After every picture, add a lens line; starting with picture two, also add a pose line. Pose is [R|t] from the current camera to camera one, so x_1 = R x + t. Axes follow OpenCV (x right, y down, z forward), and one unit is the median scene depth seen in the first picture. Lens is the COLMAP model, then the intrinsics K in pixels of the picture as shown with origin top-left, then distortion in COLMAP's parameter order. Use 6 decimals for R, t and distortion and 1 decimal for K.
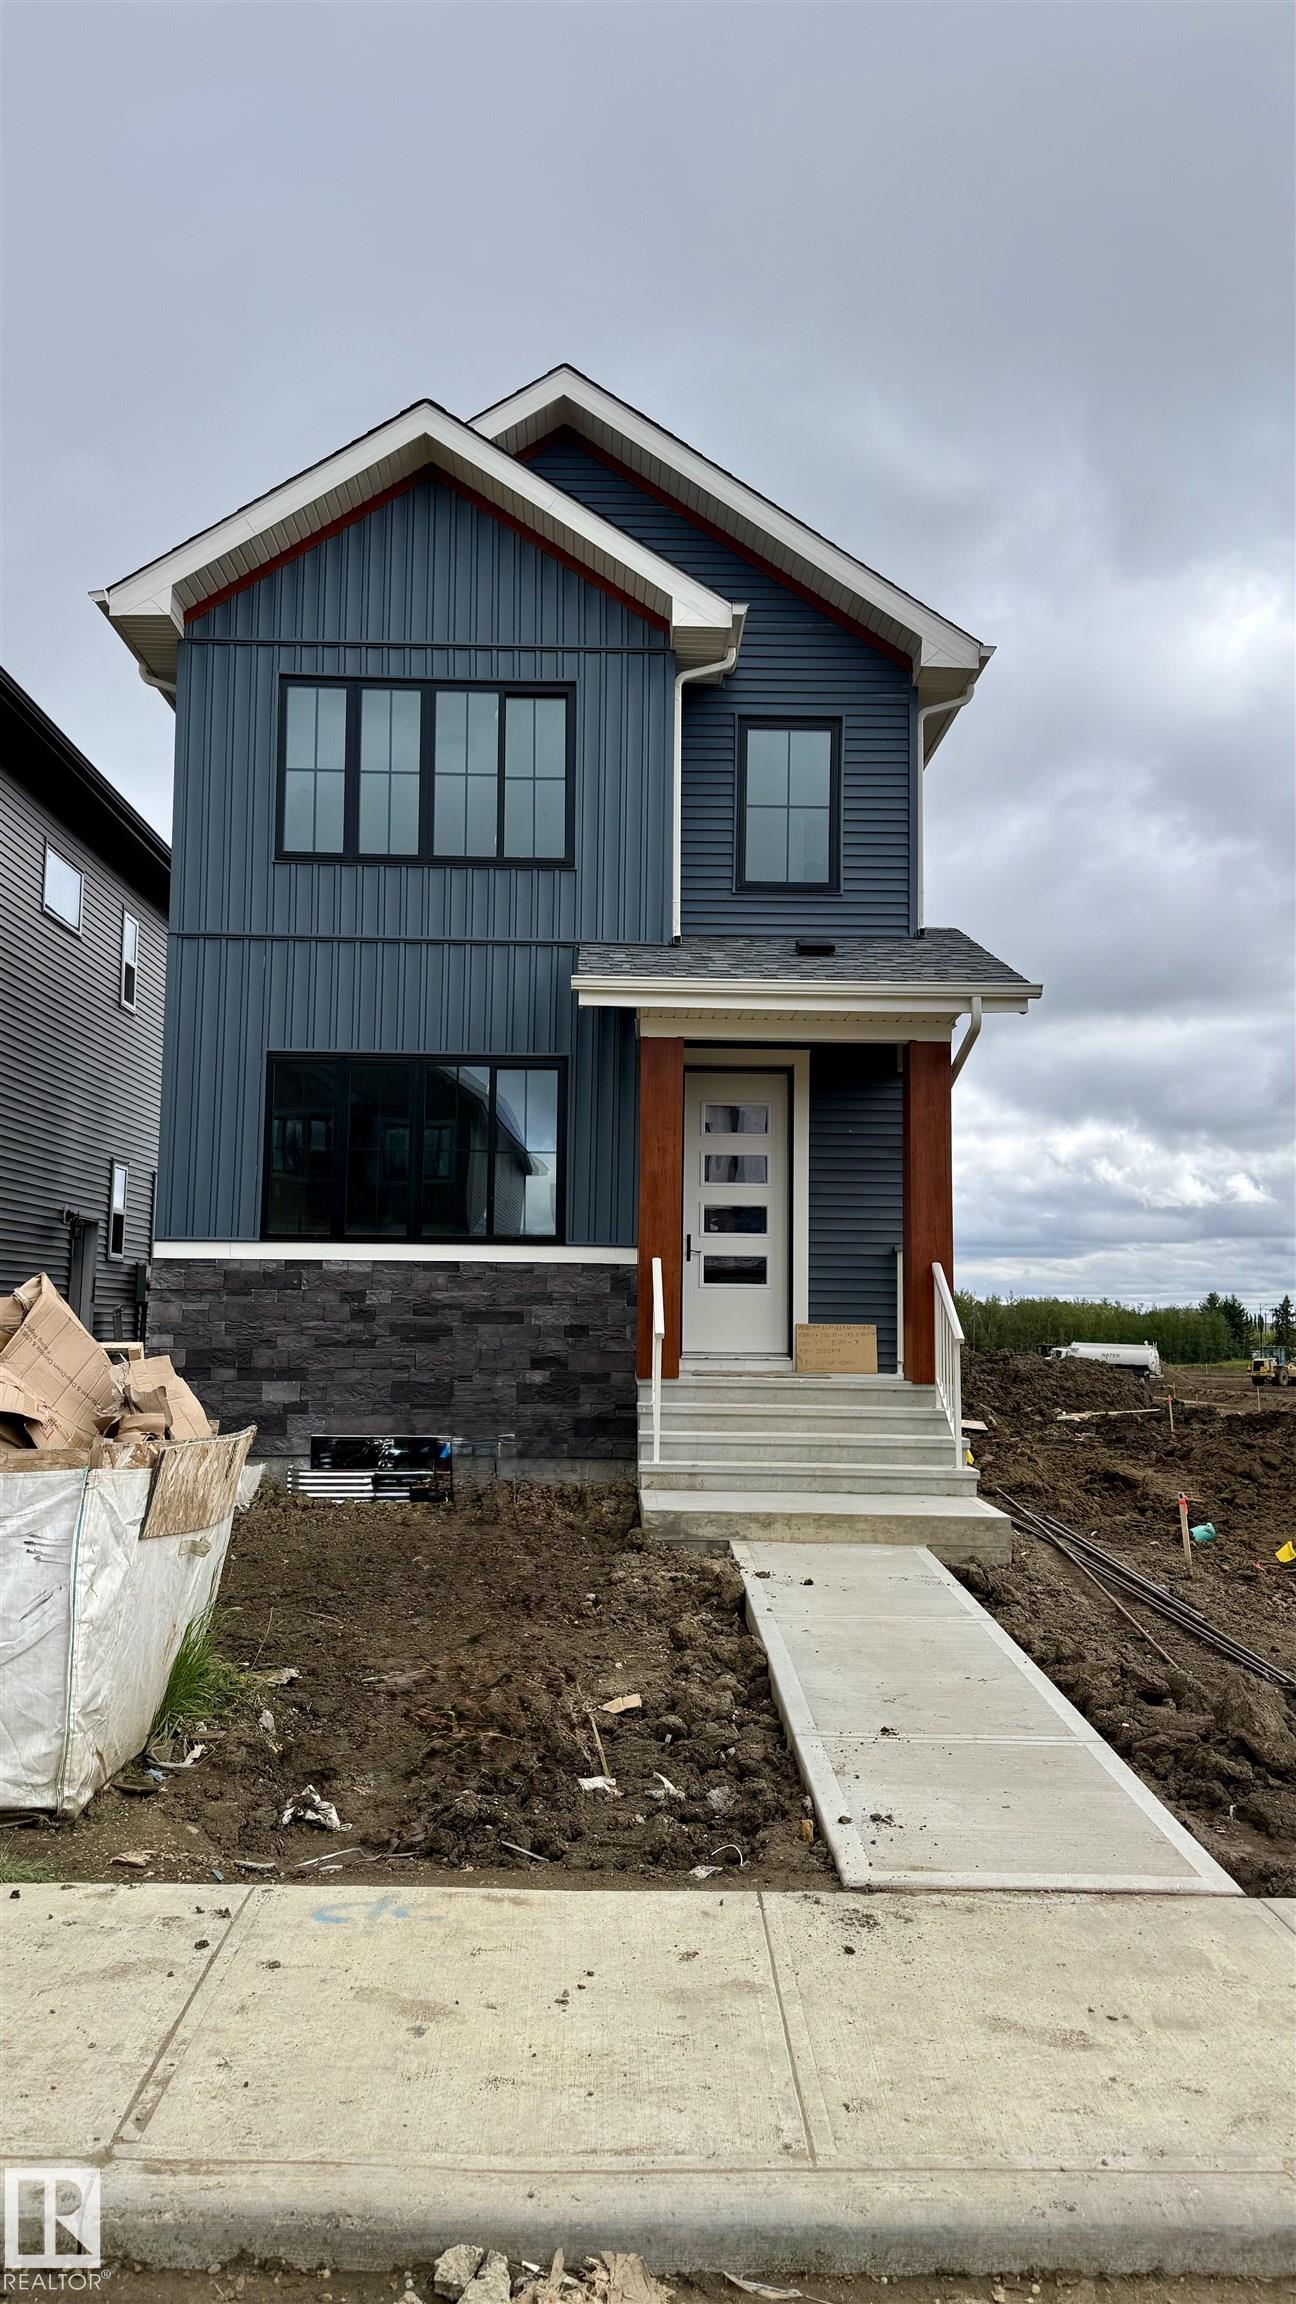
lens RADIAL K [[1622.1, 0, 648.0], [0, 1622.1, 1152.0], [0, 0, 1]] dist [0.167604, -0.250775]
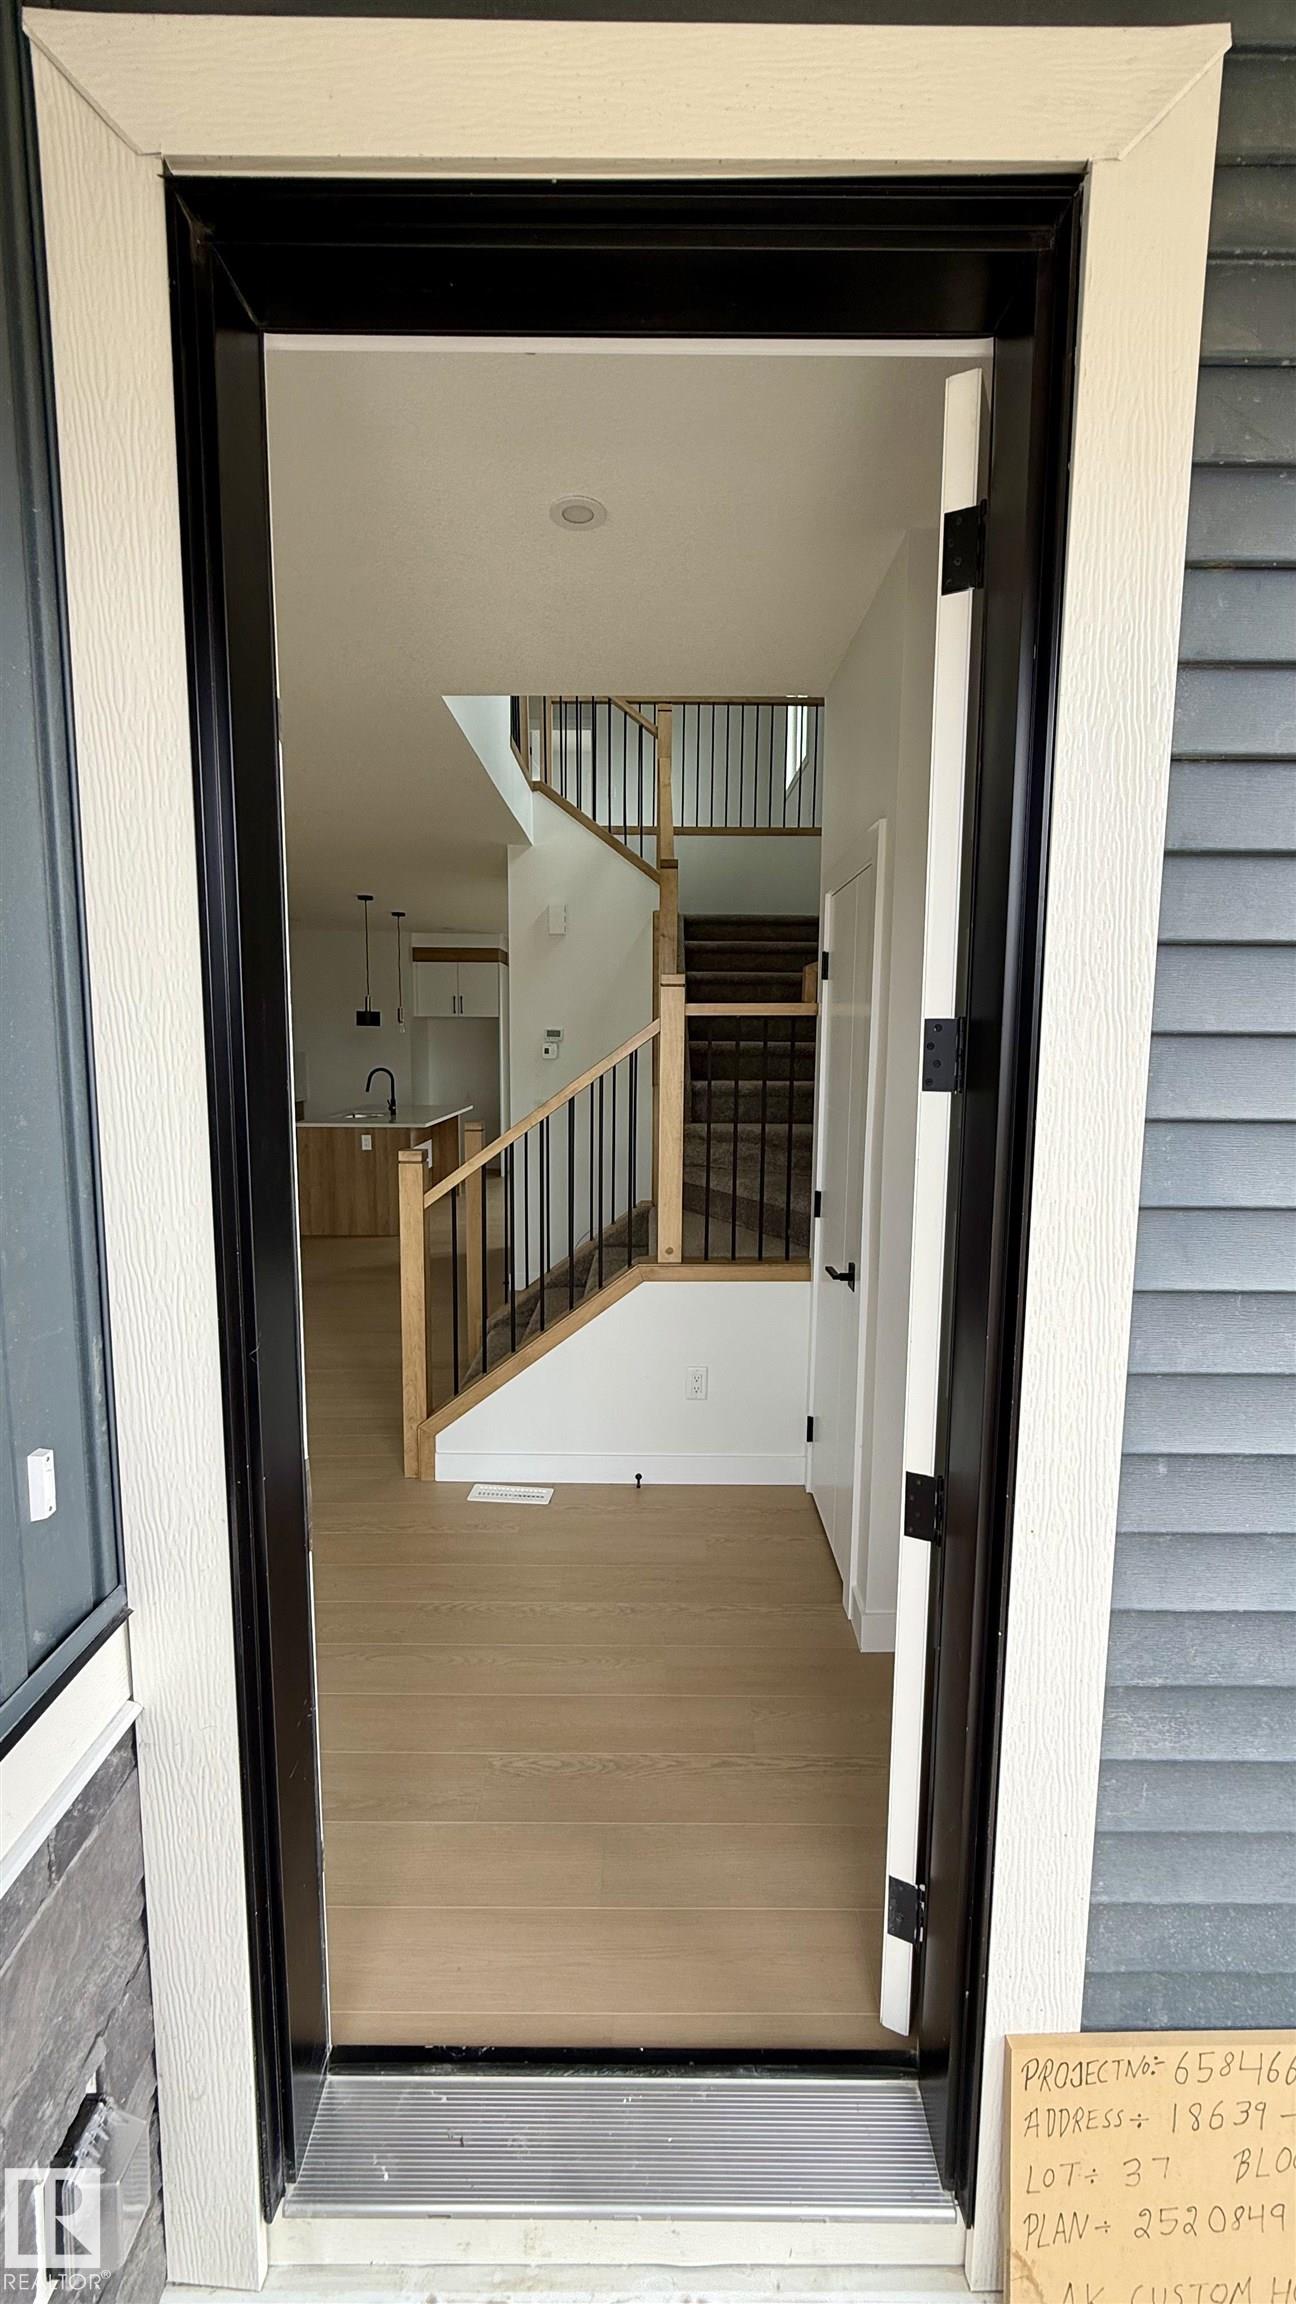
lens RADIAL K [[956.0, 0, 648.0], [0, 956.0, 1152.0], [0, 0, 1]] dist [0.000699, 0.000128]
pose [[0.999691, -0.003460, -0.024605, 0.061527], [0.008696, 0.976358, 0.215985, 0.003312], [0.023275, -0.216133, 0.976087, 0.950601]]
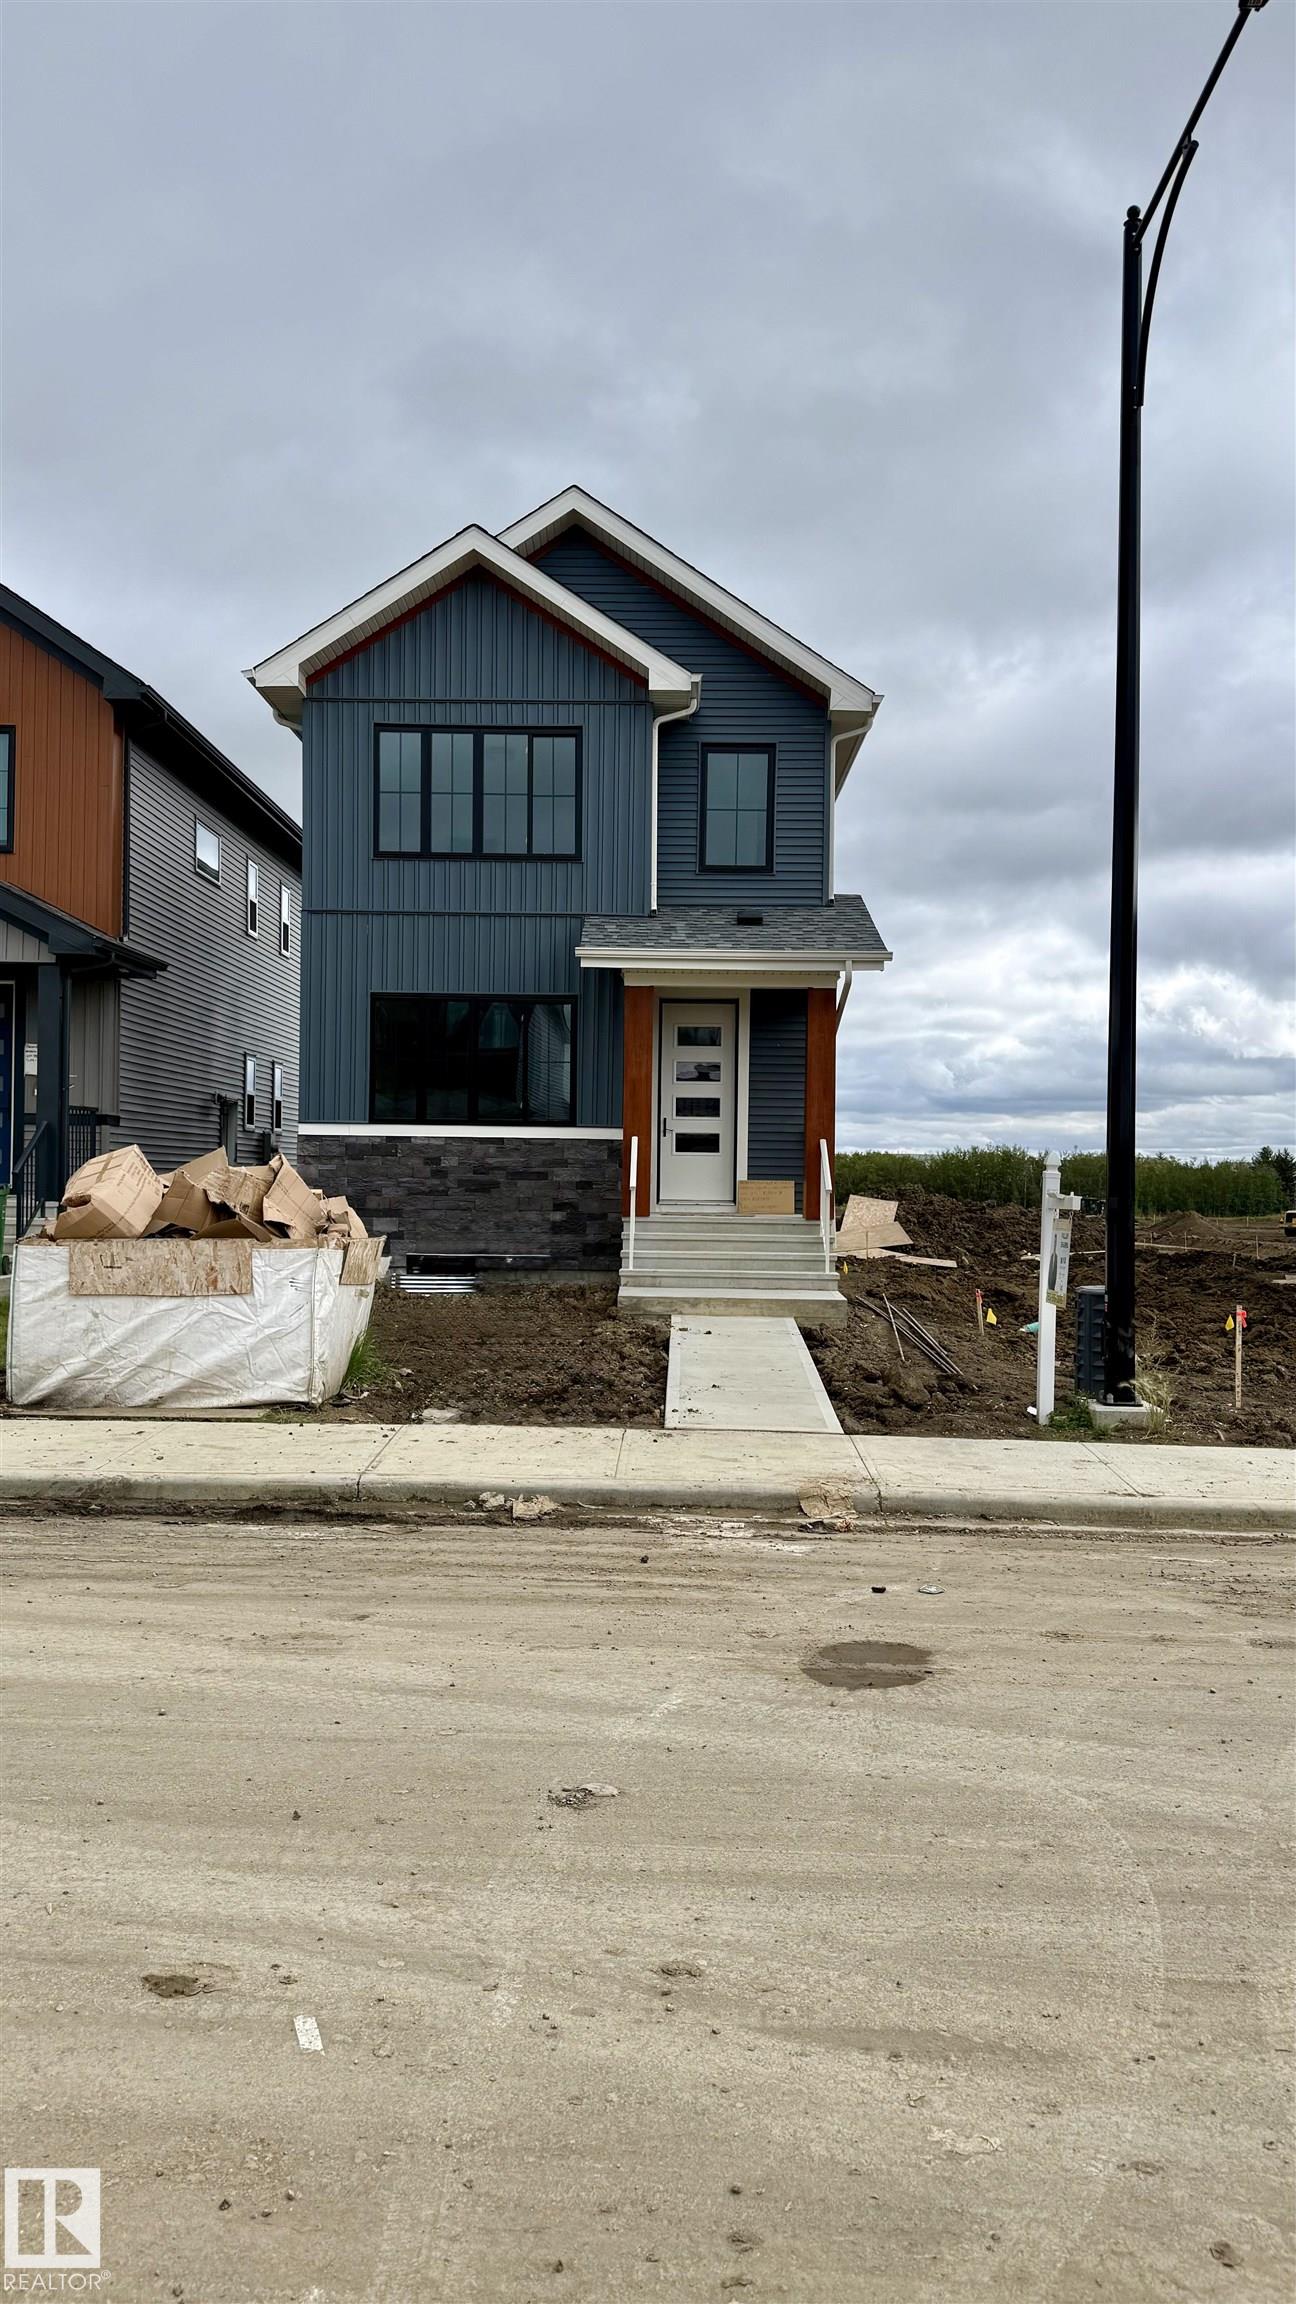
lens RADIAL K [[1622.1, 0, 648.0], [0, 1622.1, 1152.0], [0, 0, 1]] dist [0.167604, -0.250775]
pose [[0.999263, 0.000485, -0.038391, 0.068039], [0.002921, 0.996062, 0.088613, -0.047814], [0.038283, -0.088660, 0.995326, -0.439750]]
